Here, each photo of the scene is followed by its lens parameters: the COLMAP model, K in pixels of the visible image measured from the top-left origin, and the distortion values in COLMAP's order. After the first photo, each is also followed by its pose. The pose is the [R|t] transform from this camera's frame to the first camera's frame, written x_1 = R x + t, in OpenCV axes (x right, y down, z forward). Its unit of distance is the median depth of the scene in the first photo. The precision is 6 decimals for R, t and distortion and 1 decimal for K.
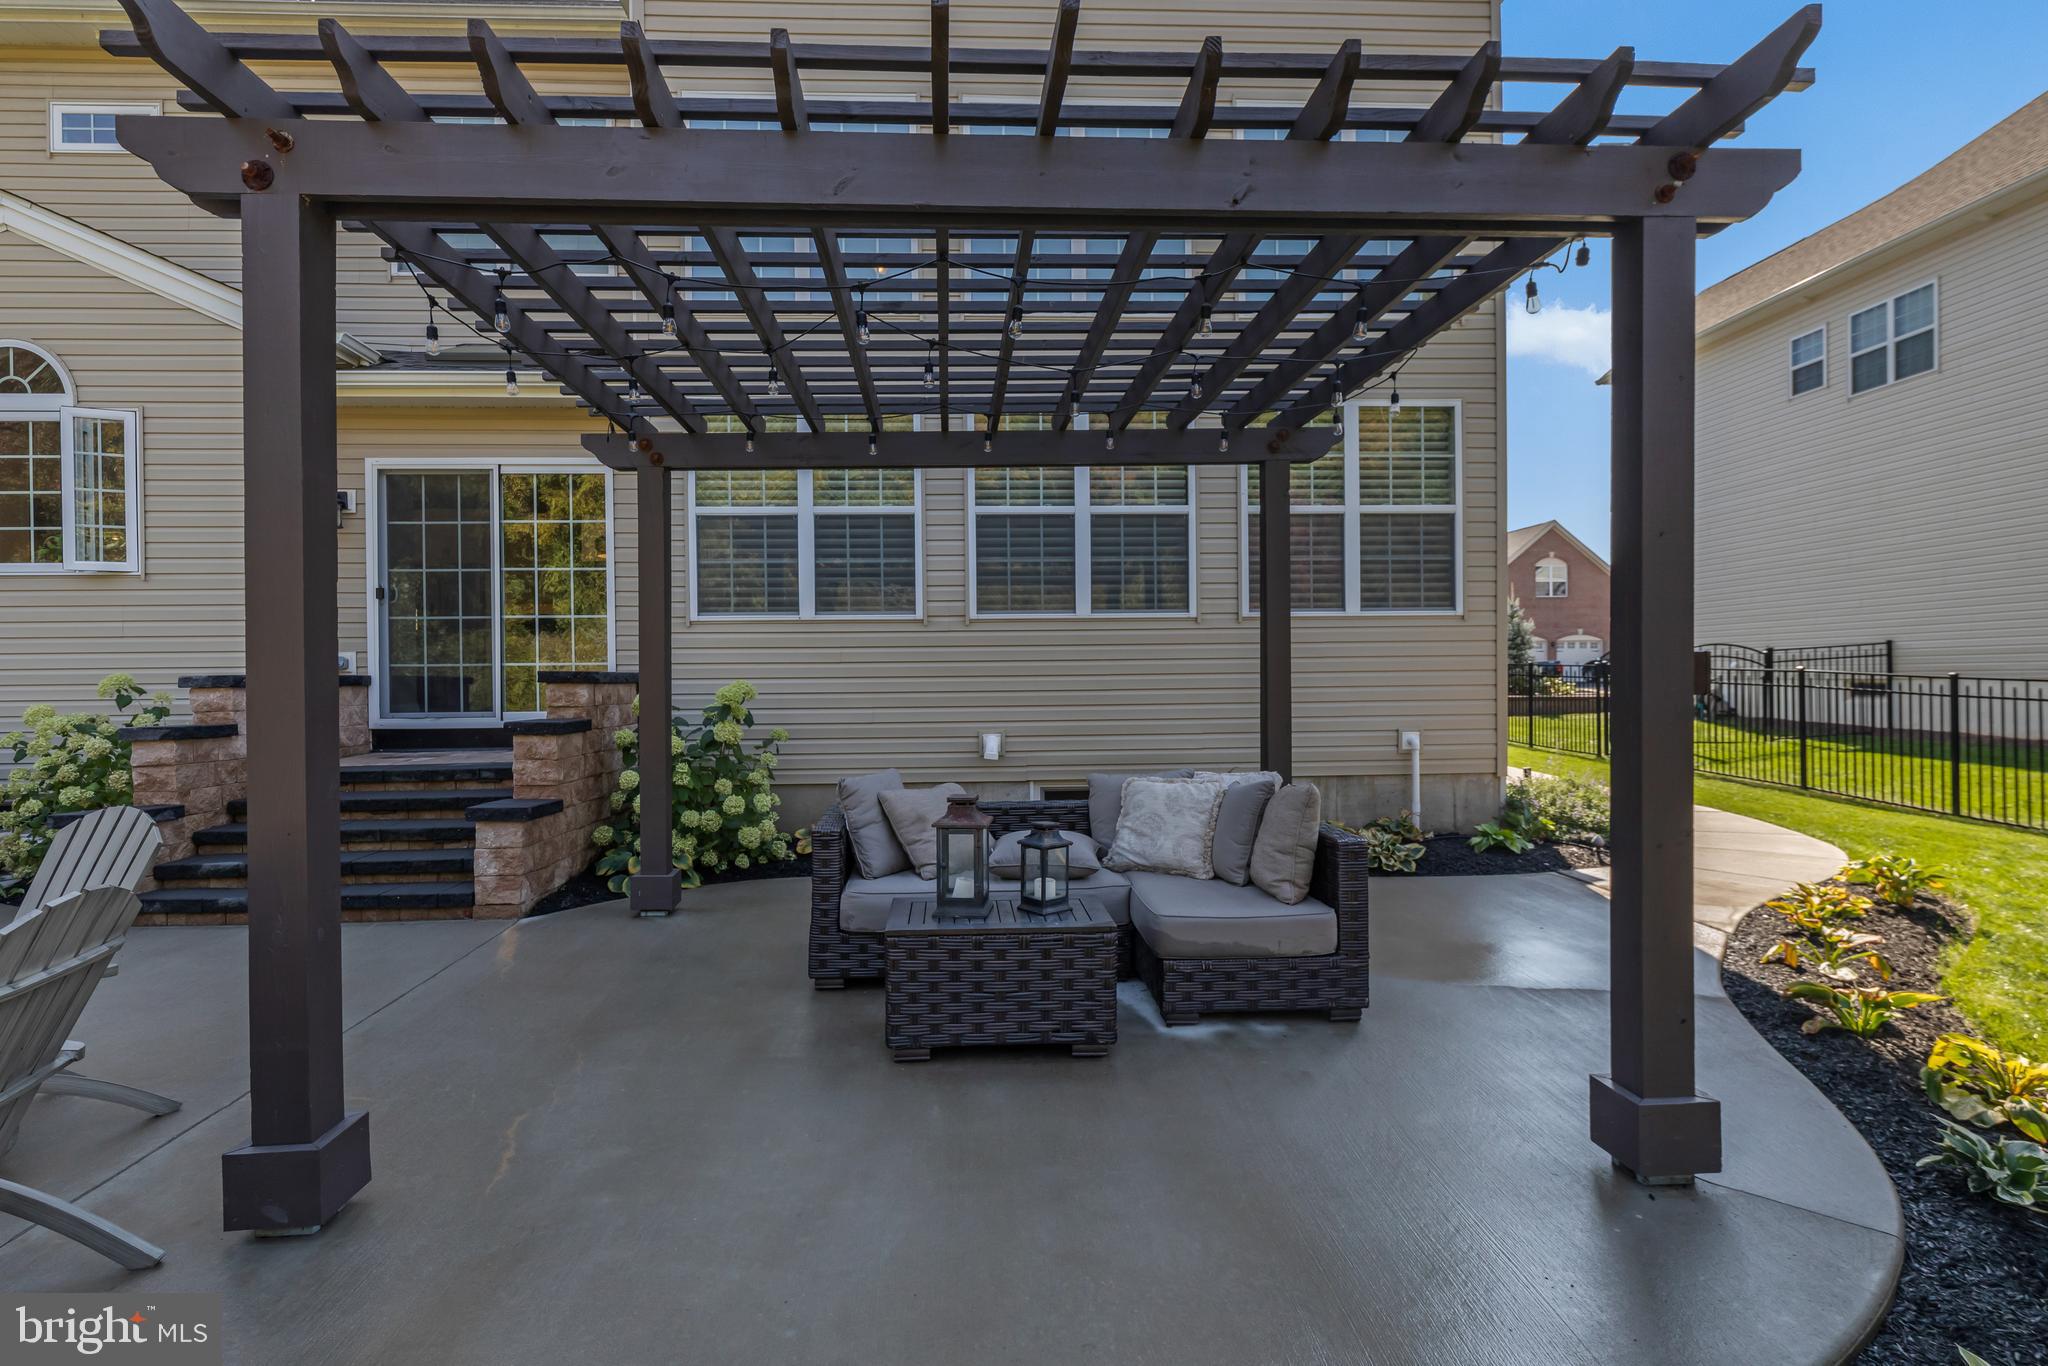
lens RADIAL K [[1295.3, 0, 1031.7], [0, 1295.3, 628.4], [0, 0, 1]] dist [-0.043035, -0.002154]
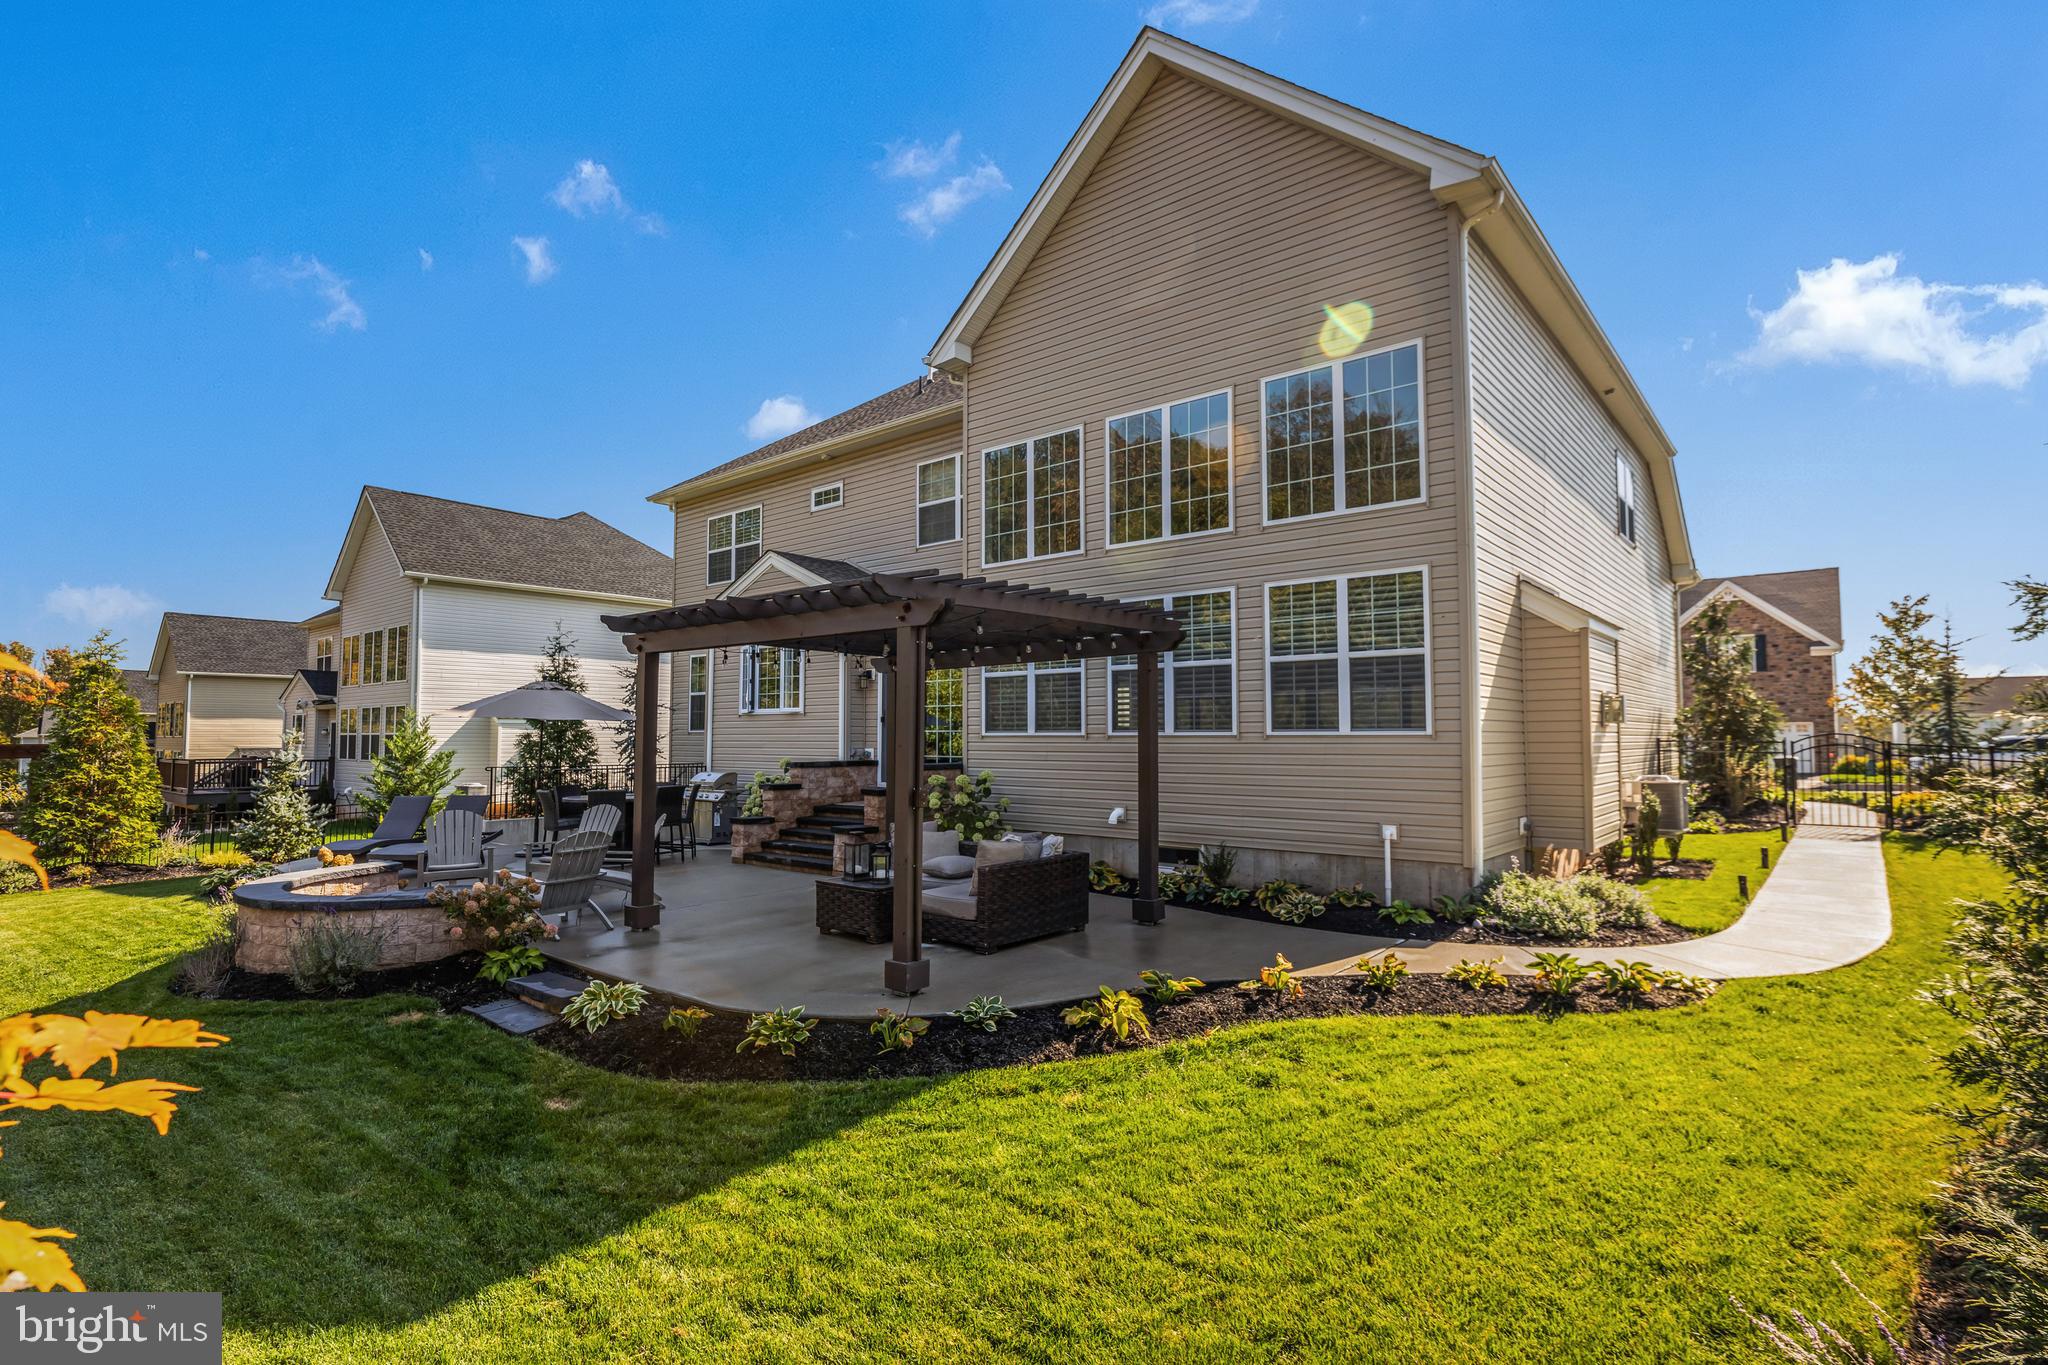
lens RADIAL K [[994.4, 0, 1024.2], [0, 994.4, 687.3], [0, 0, 1]] dist [-0.000075, 0.000011]
pose [[0.735998, -0.025093, -0.676518, 0.698910], [-0.010404, 0.998776, -0.048364, -0.005743], [0.676903, 0.042634, 0.734836, 0.017191]]
